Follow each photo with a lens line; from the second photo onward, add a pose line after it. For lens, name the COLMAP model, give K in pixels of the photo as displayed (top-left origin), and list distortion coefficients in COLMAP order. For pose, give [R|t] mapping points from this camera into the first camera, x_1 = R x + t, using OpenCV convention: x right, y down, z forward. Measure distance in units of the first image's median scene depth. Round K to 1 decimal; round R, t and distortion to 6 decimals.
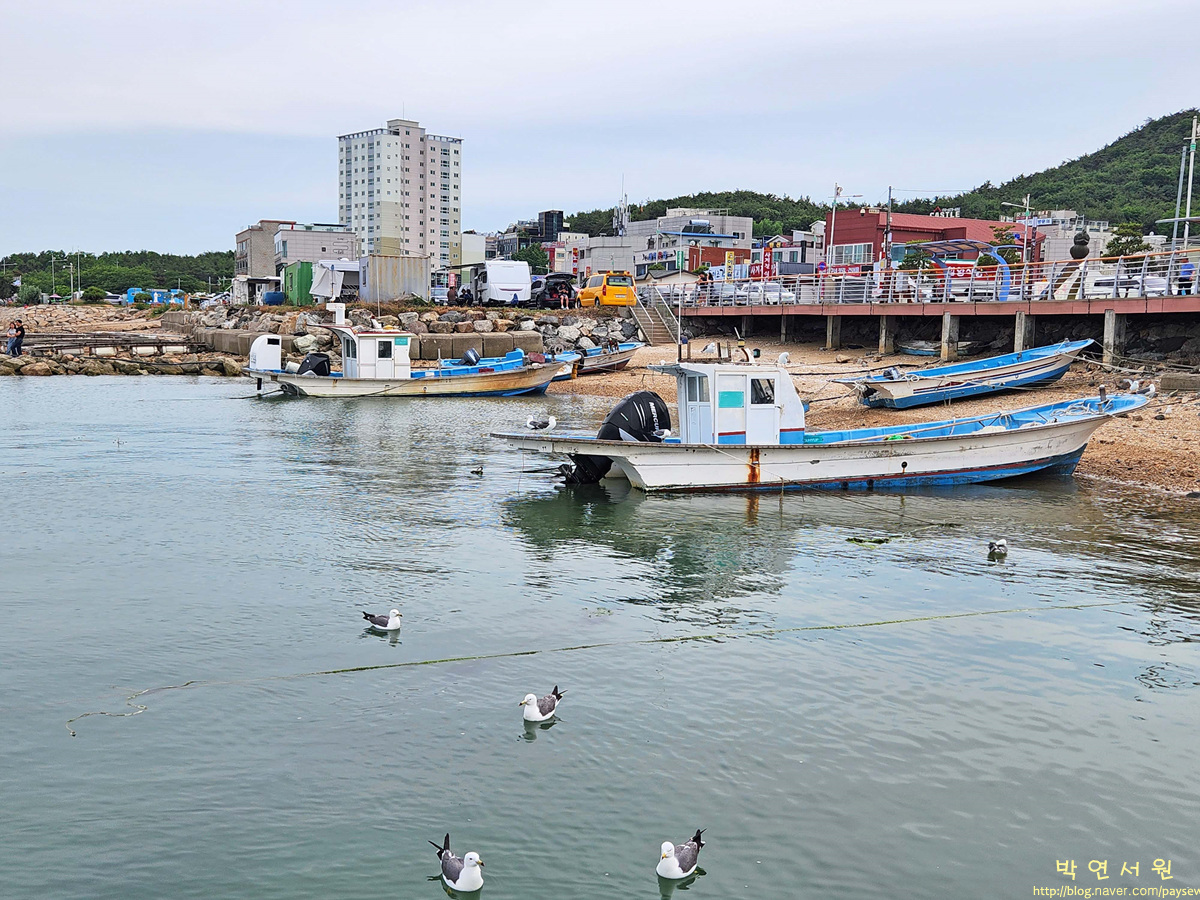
lens RADIAL K [[1283.5, 0, 600.8], [0, 1283.5, 450.0], [0, 0, 1]] dist [0.121084, 0.000000]
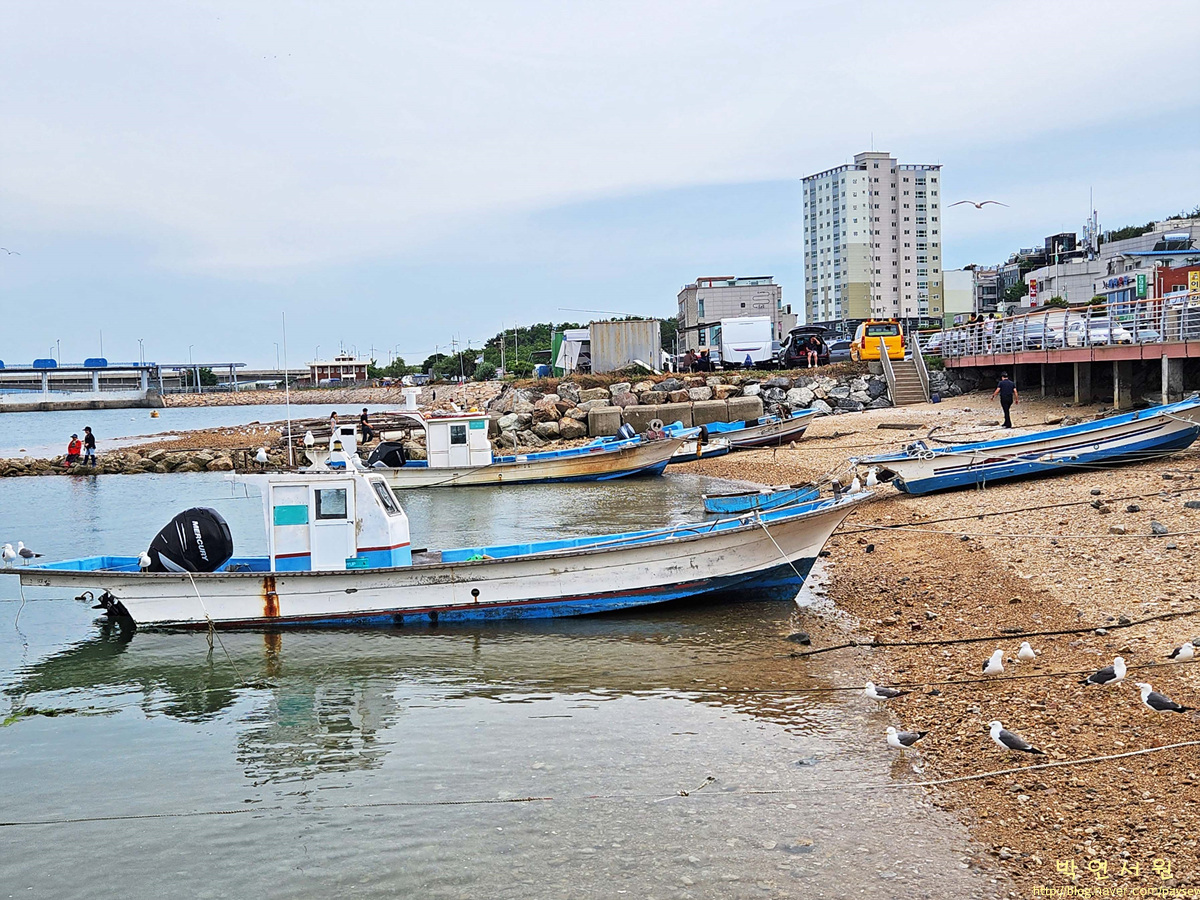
lens RADIAL K [[1428.9, 0, 599.3], [0, 1428.9, 447.1], [0, 0, 1]] dist [0.078914, 0.000000]
pose [[0.925120, -0.034906, -0.378066, 0.207694], [0.016807, 0.998554, -0.051066, -0.010396], [0.379302, 0.040888, 0.924369, 0.065167]]
